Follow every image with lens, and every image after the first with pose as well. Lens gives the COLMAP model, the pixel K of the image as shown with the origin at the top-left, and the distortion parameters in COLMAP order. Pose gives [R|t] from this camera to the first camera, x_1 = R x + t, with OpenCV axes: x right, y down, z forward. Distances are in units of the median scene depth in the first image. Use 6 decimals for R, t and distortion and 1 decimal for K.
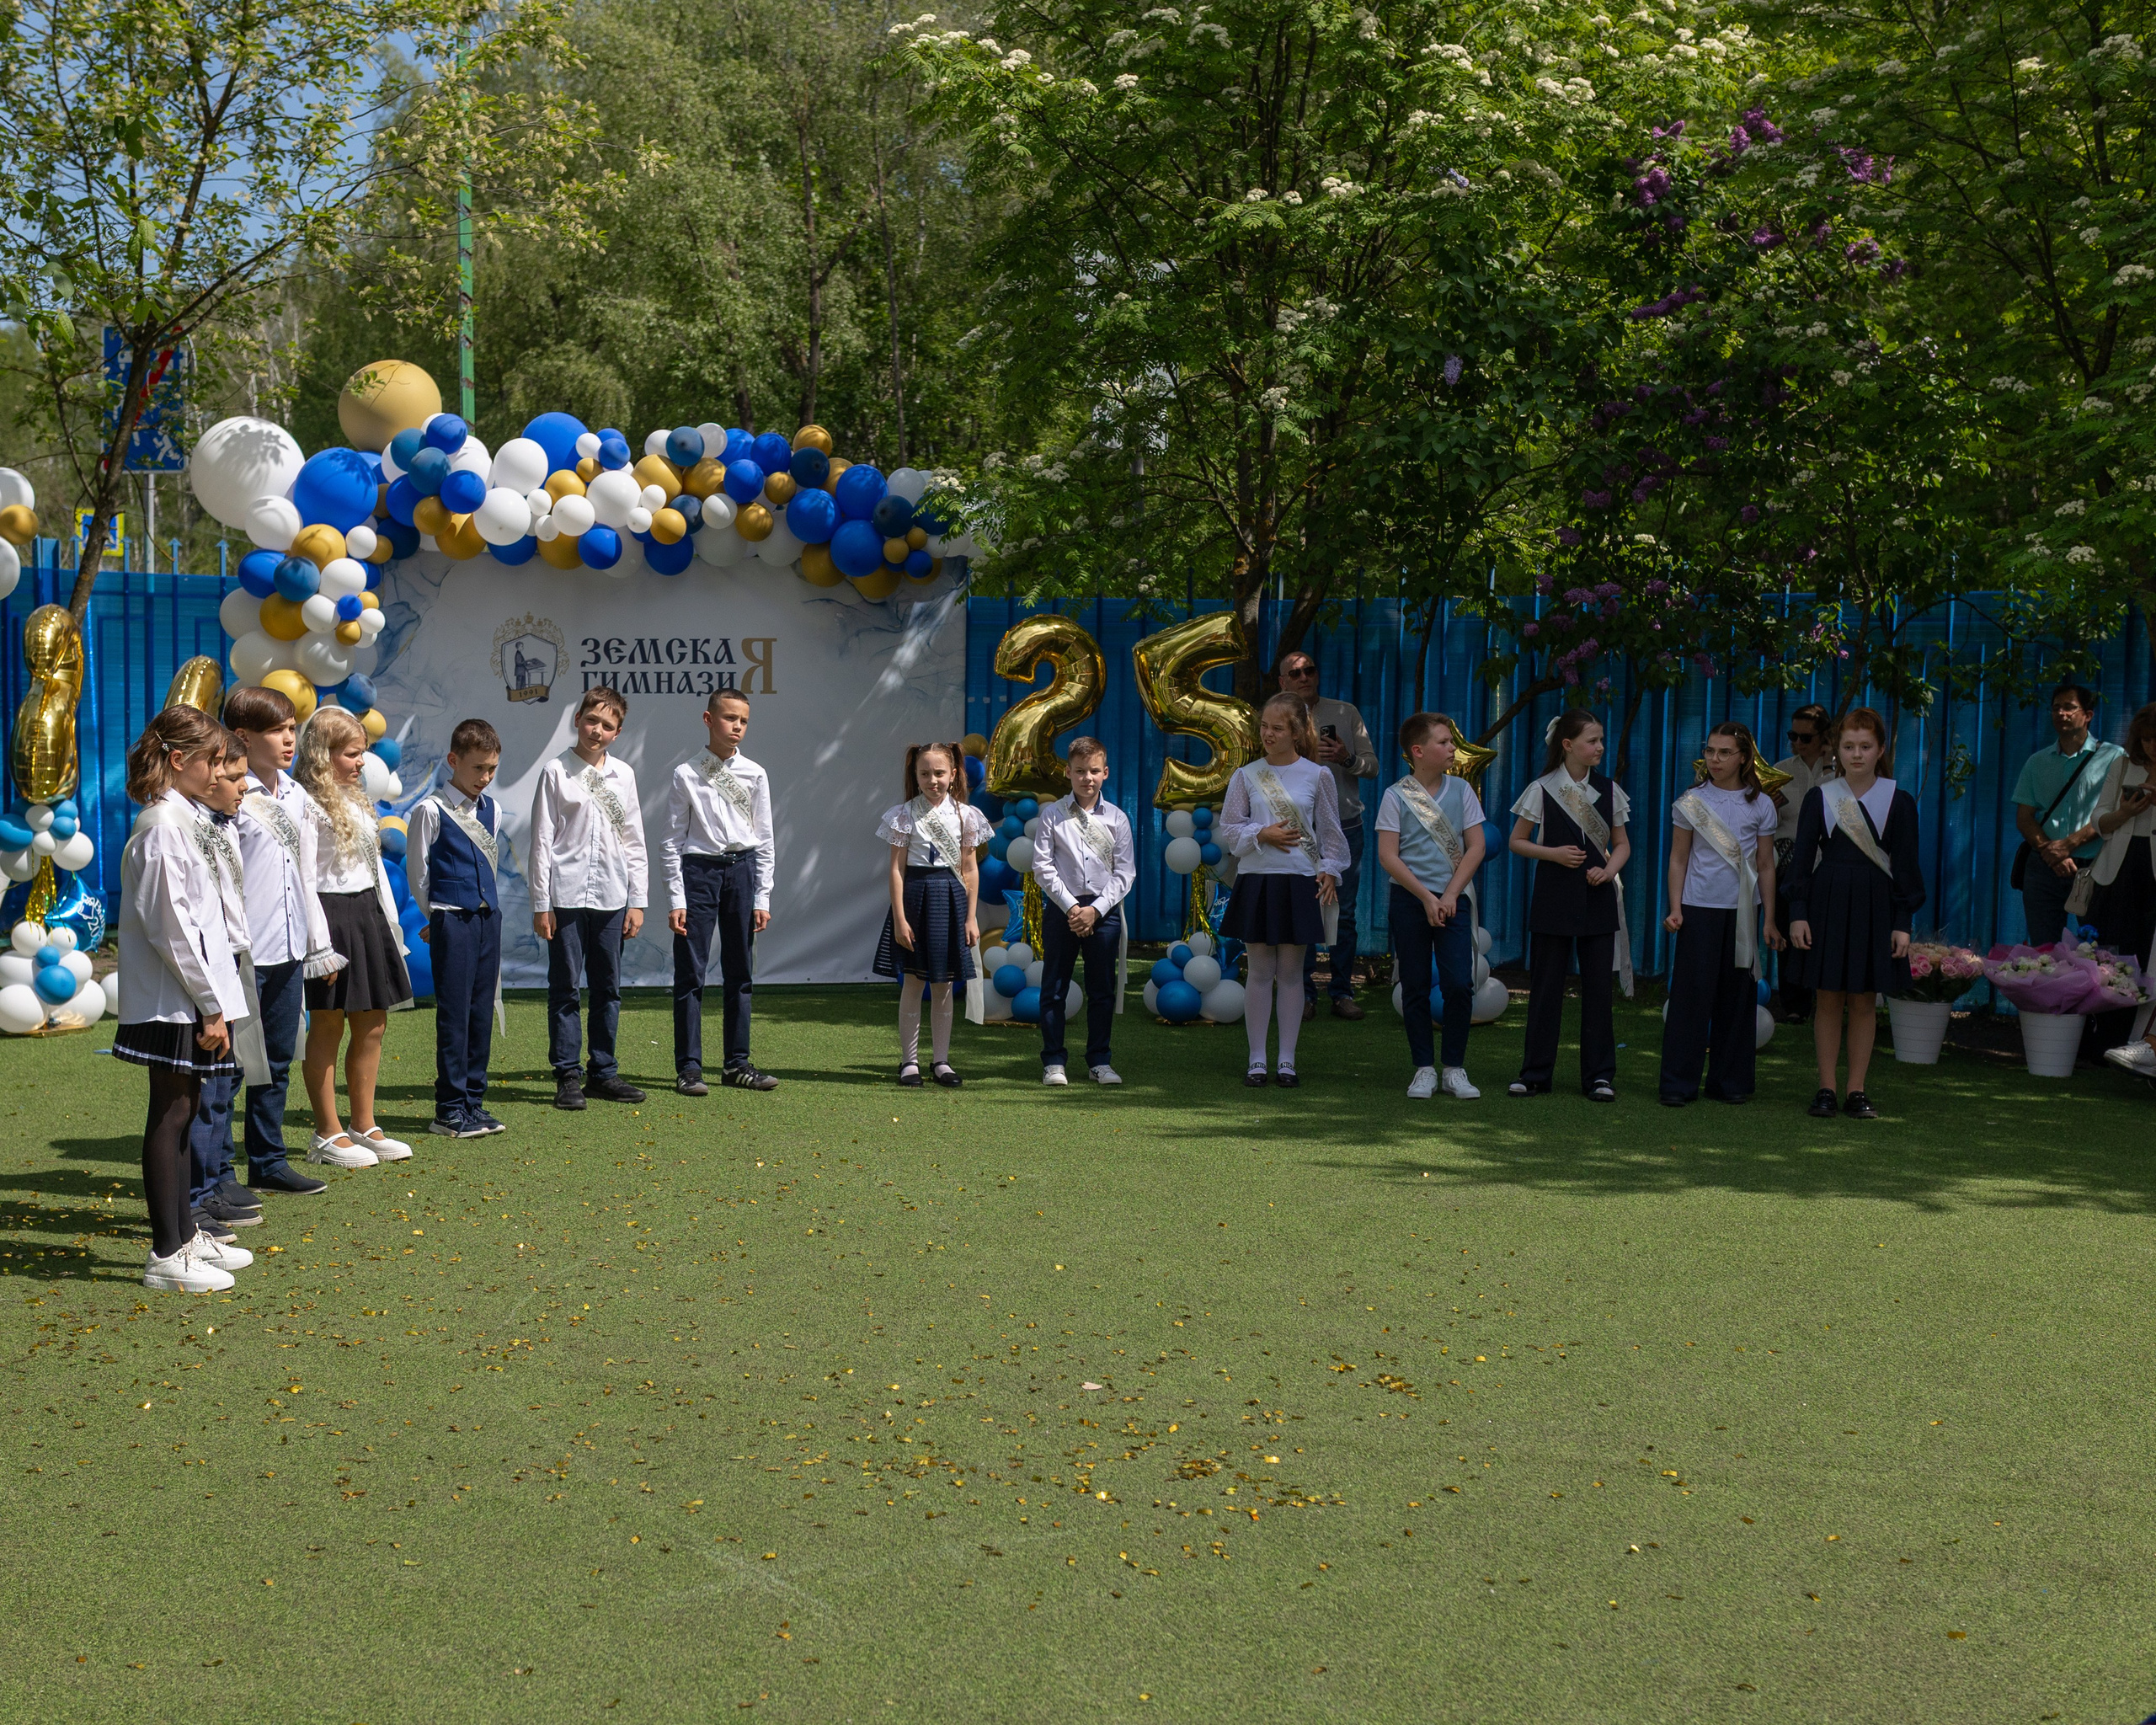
lens RADIAL K [[2537.2, 0, 977.4], [0, 2537.2, 861.9], [0, 0, 1]] dist [0.000780, 0.045210]
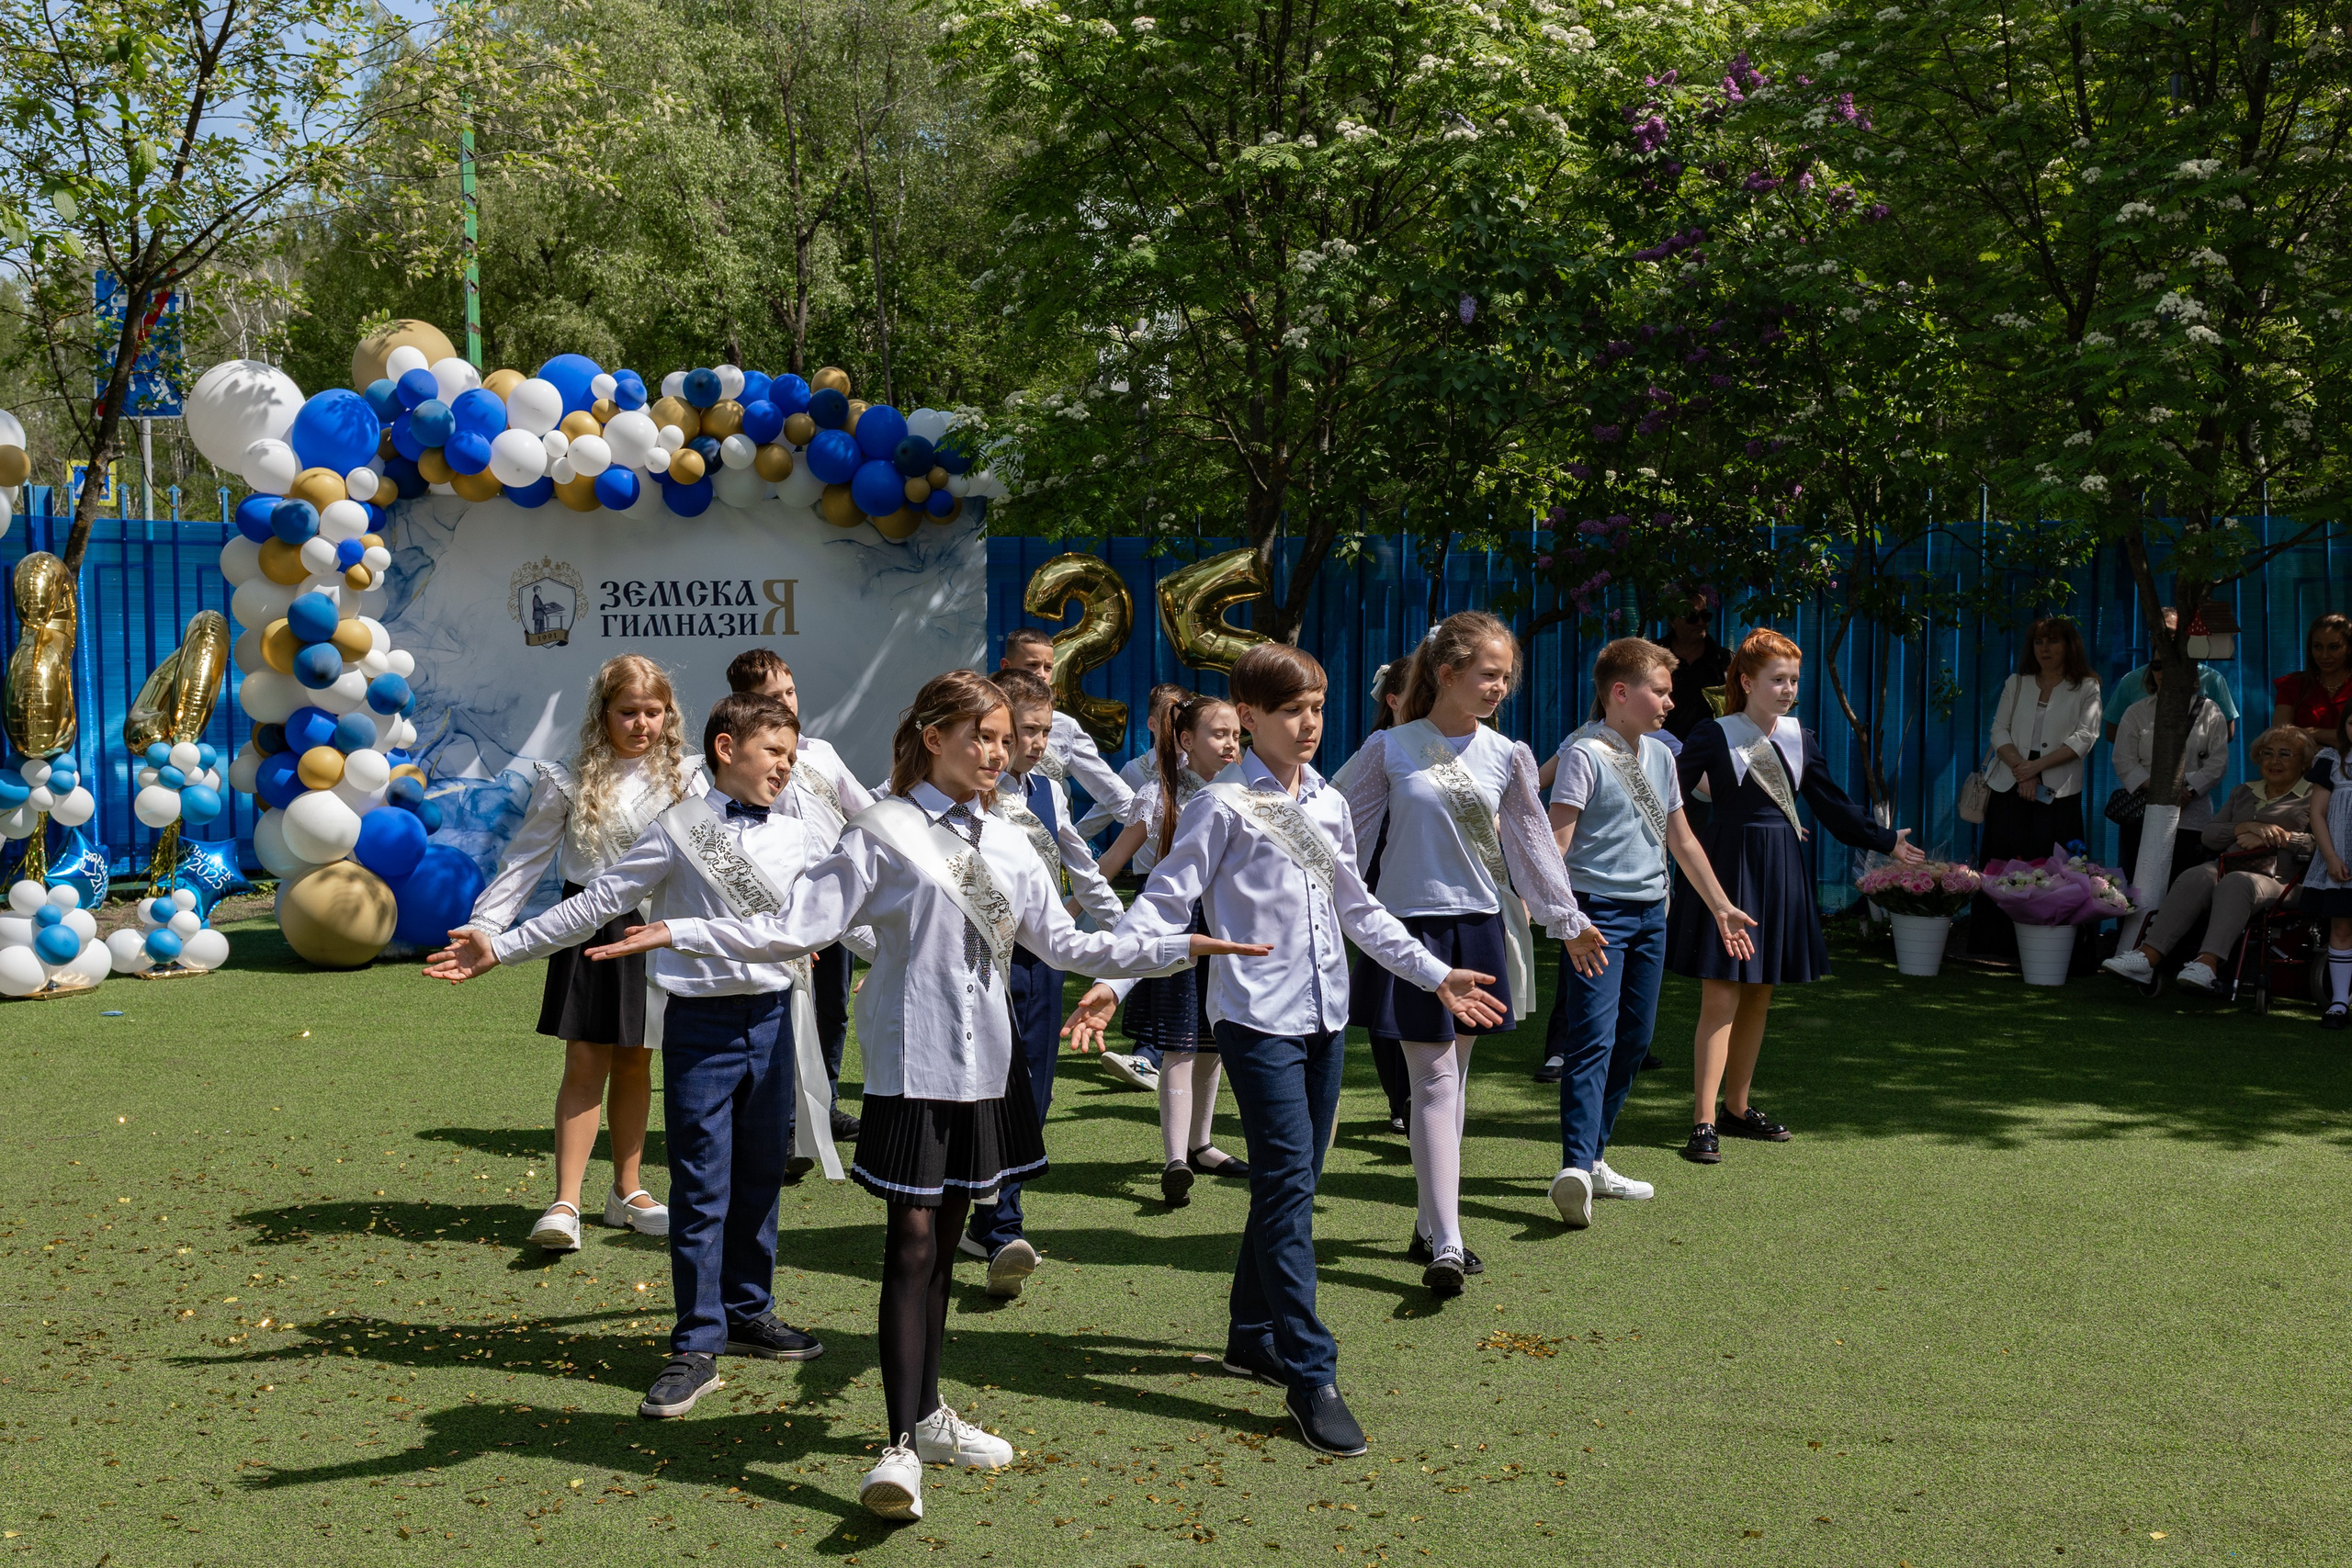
lens RADIAL K [[2378.9, 0, 1174.1], [0, 2378.9, 783.9], [0, 0, 1]] dist [0.015041, -0.028801]
pose [[0.995617, -0.018587, 0.091660, -0.019904], [0.018759, 0.999824, -0.001019, -0.003627], [-0.091625, 0.002734, 0.995790, 0.051551]]
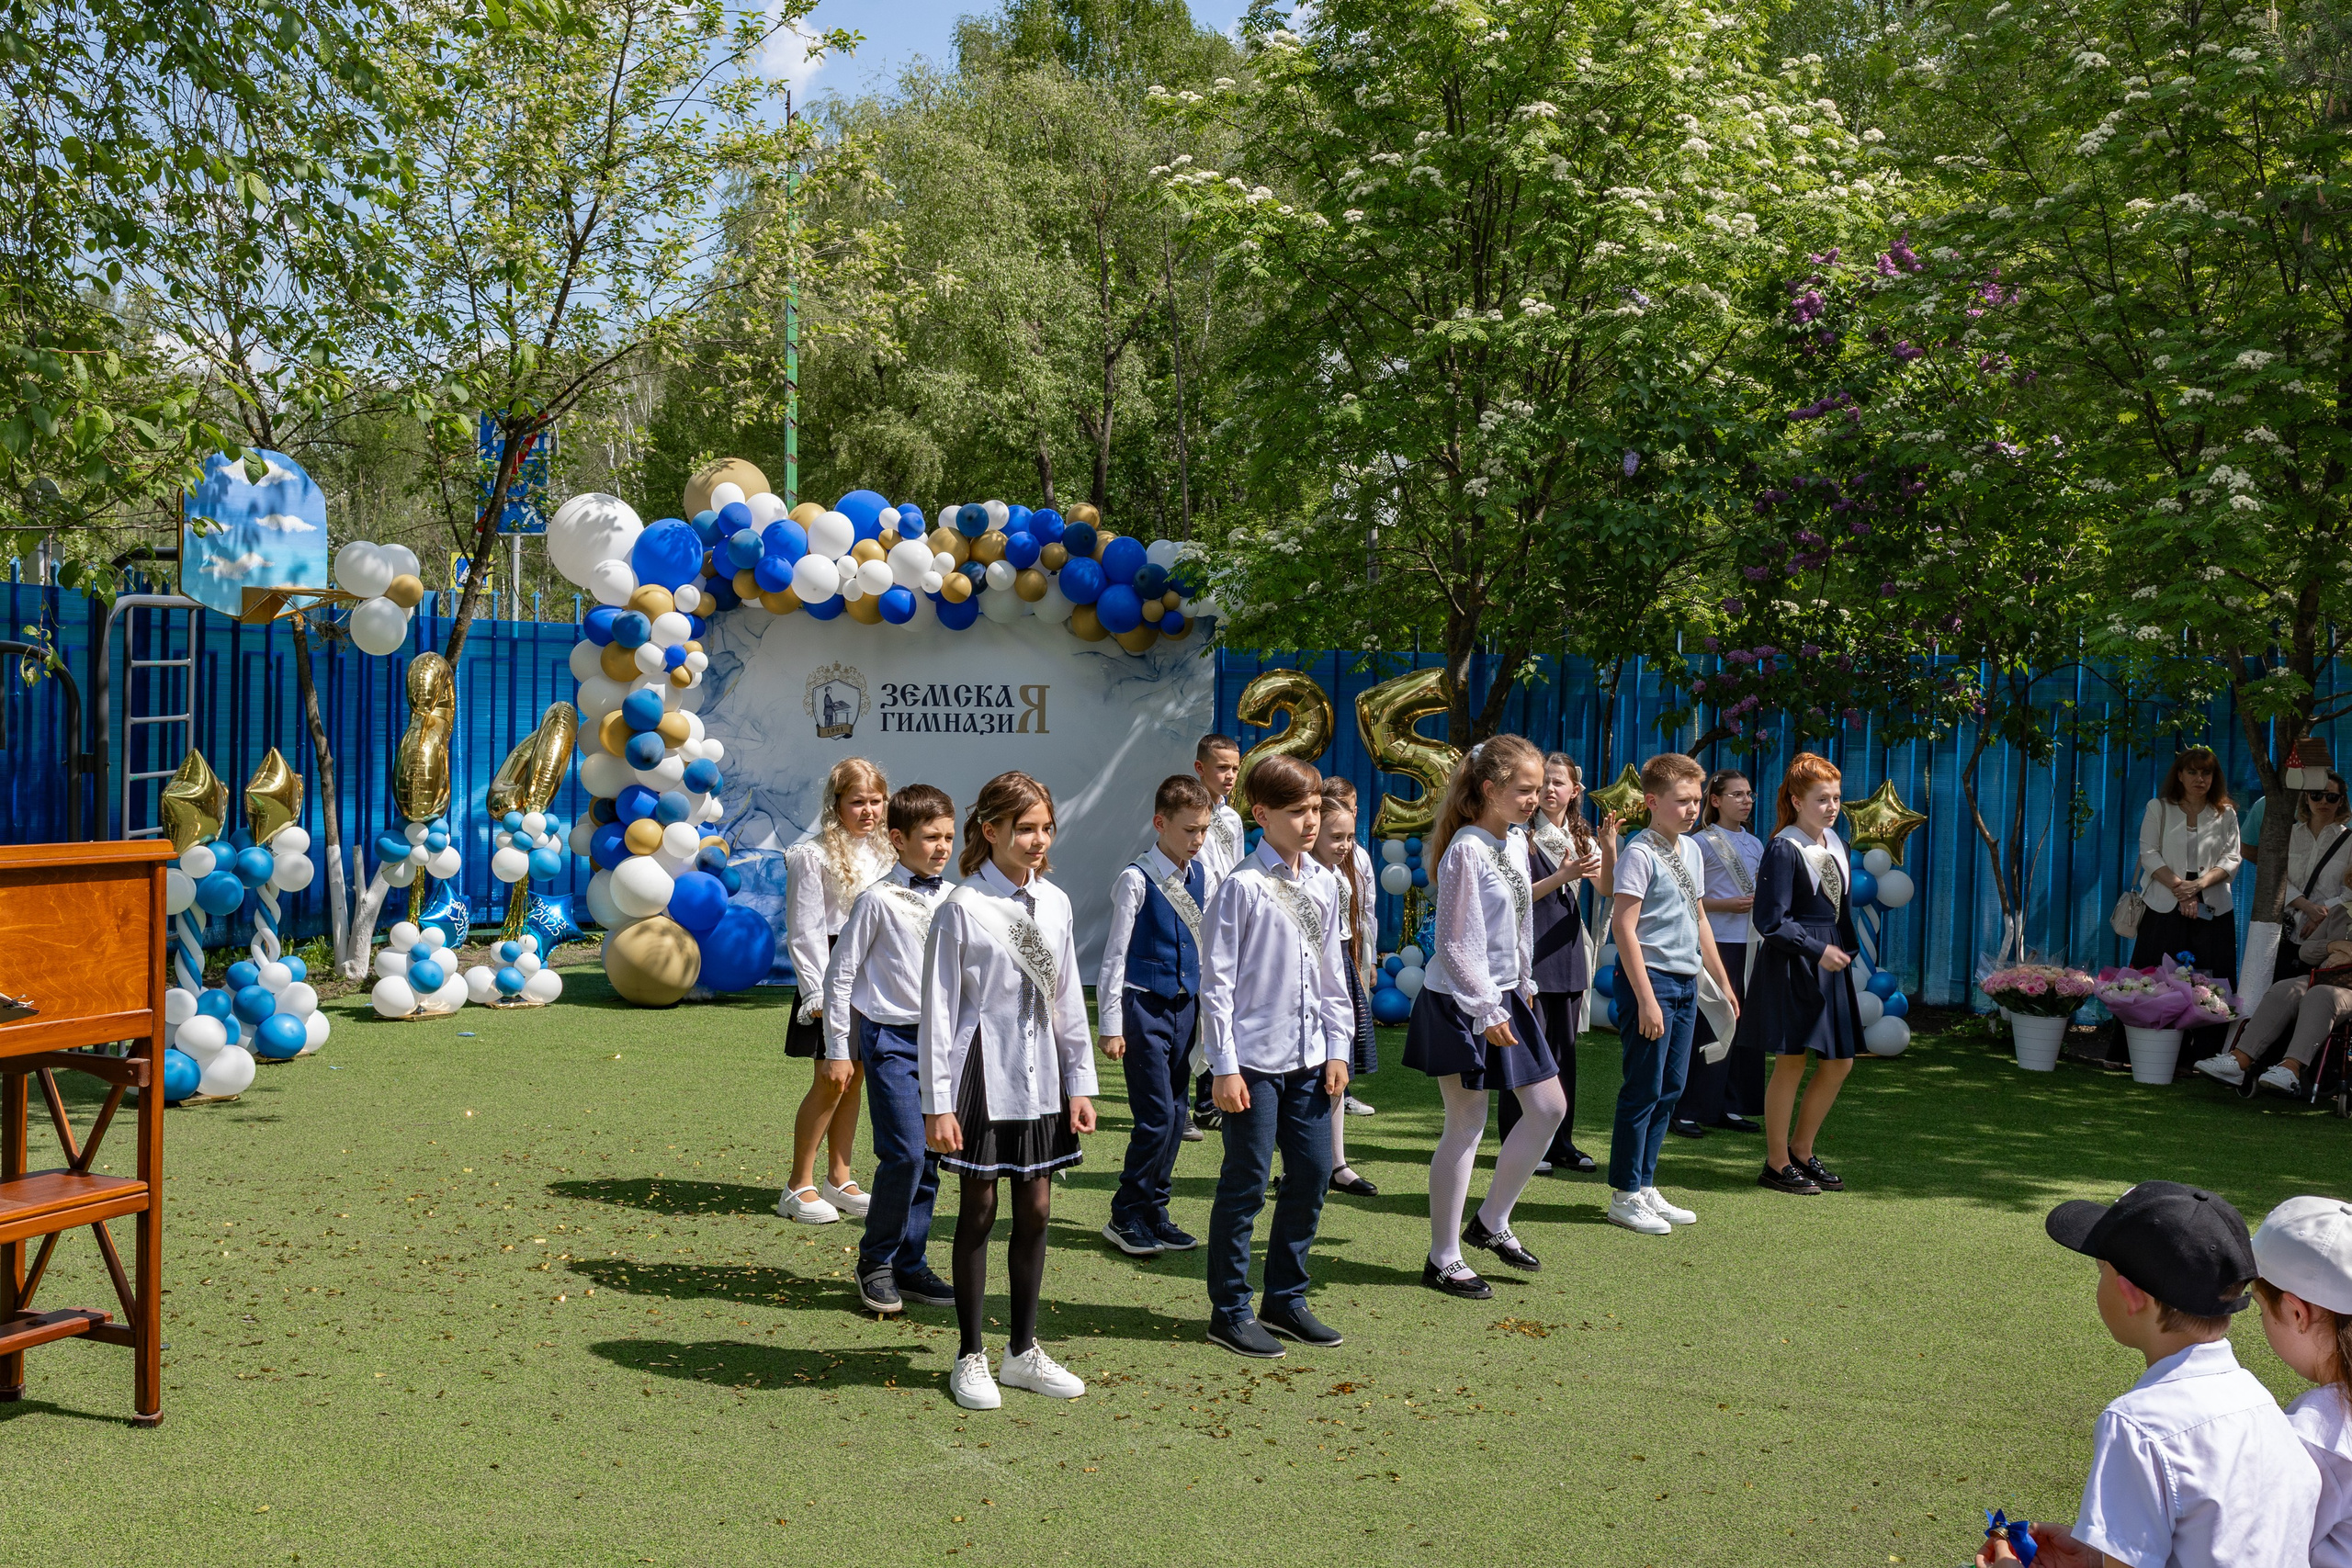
lens RADIAL K [[2326.0, 0, 1176.0], [0, 2326.0, 784.0], [0, 0, 1]] dist [0.000096, -0.003766]
pose [[0.999254, 0.012582, -0.036510, 0.018530], [-0.014004, 0.999143, -0.038959, -0.003001], [0.035989, 0.039441, 0.998574, -0.056705]]
